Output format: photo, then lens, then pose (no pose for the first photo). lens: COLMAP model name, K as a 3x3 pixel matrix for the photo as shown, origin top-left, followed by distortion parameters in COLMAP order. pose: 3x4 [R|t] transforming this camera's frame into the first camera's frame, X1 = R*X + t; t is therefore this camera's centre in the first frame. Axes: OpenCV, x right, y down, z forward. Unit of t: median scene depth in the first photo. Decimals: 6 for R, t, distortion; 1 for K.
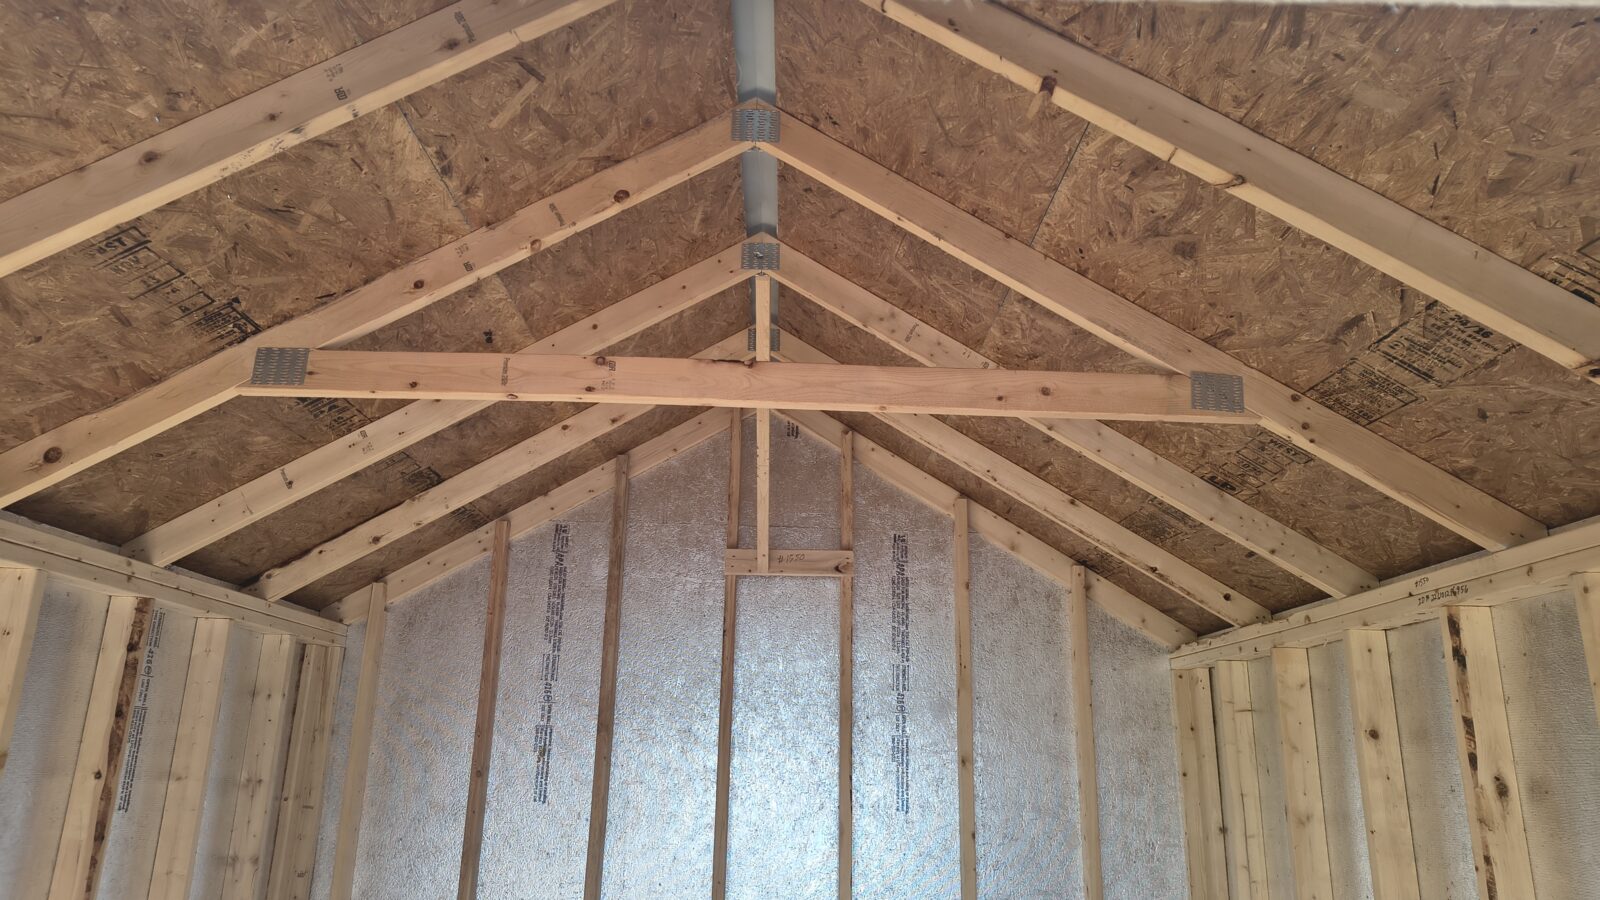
lens RADIAL K [[1120.3, 0, 792.4], [0, 1120.3, 441.5], [0, 0, 1]] dist [0.058299, -0.084675]
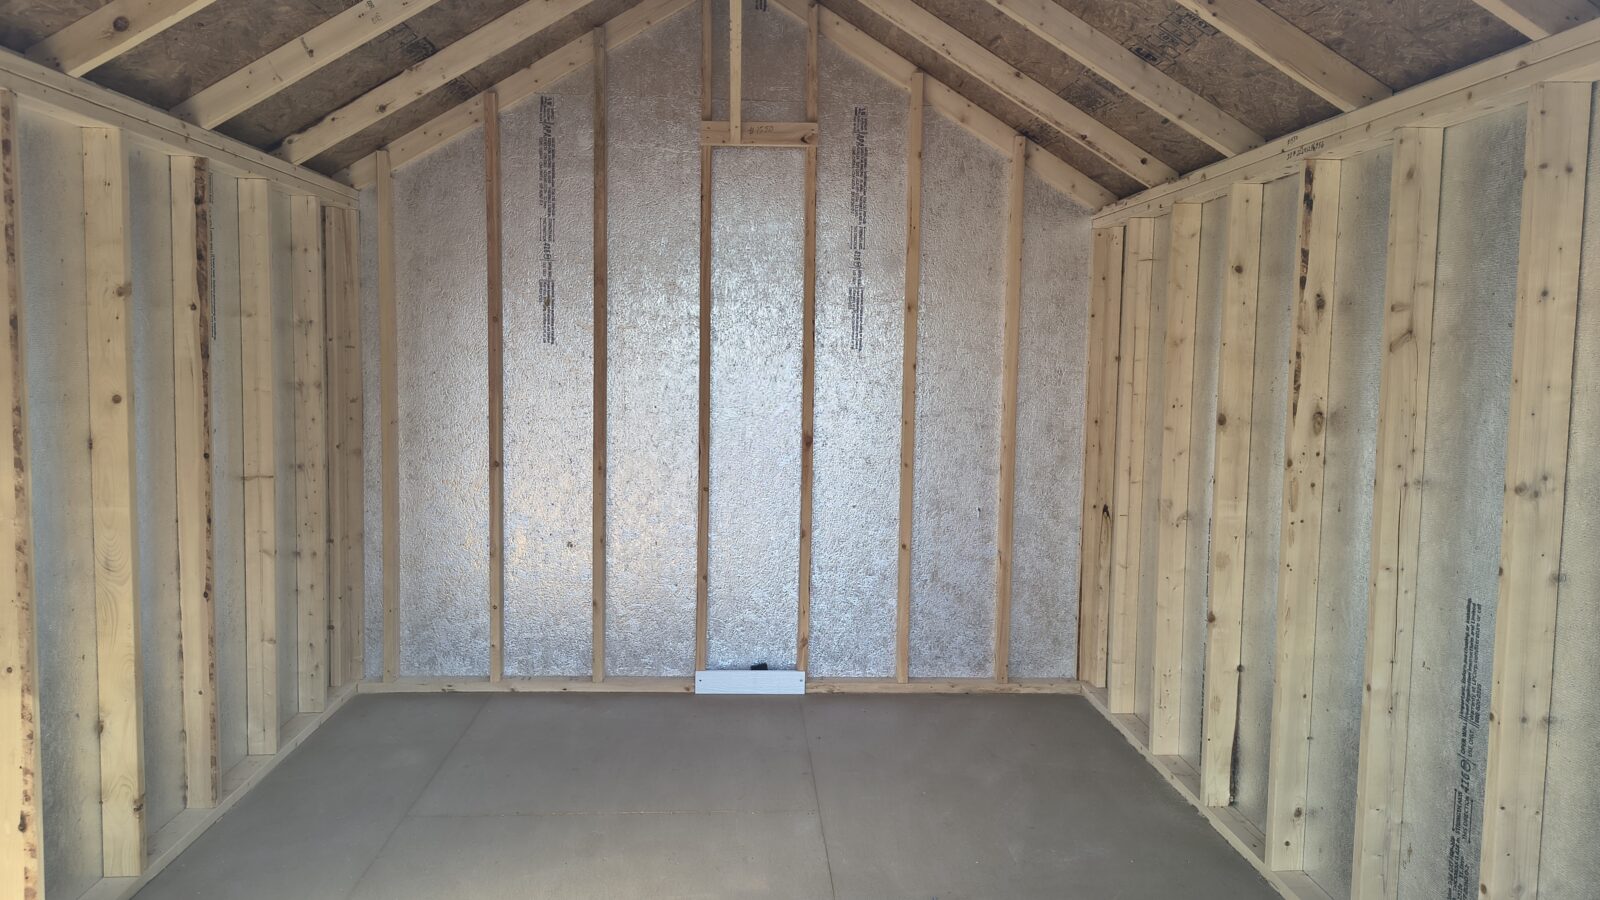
lens RADIAL K [[1120.3, 0, 792.4], [0, 1120.3, 441.5], [0, 0, 1]] dist [0.058299, -0.084675]
pose [[0.999259, -0.010042, 0.037148, -0.015182], [-0.003753, 0.935311, 0.353807, 0.000095], [-0.038298, -0.353684, 0.934581, -0.142680]]
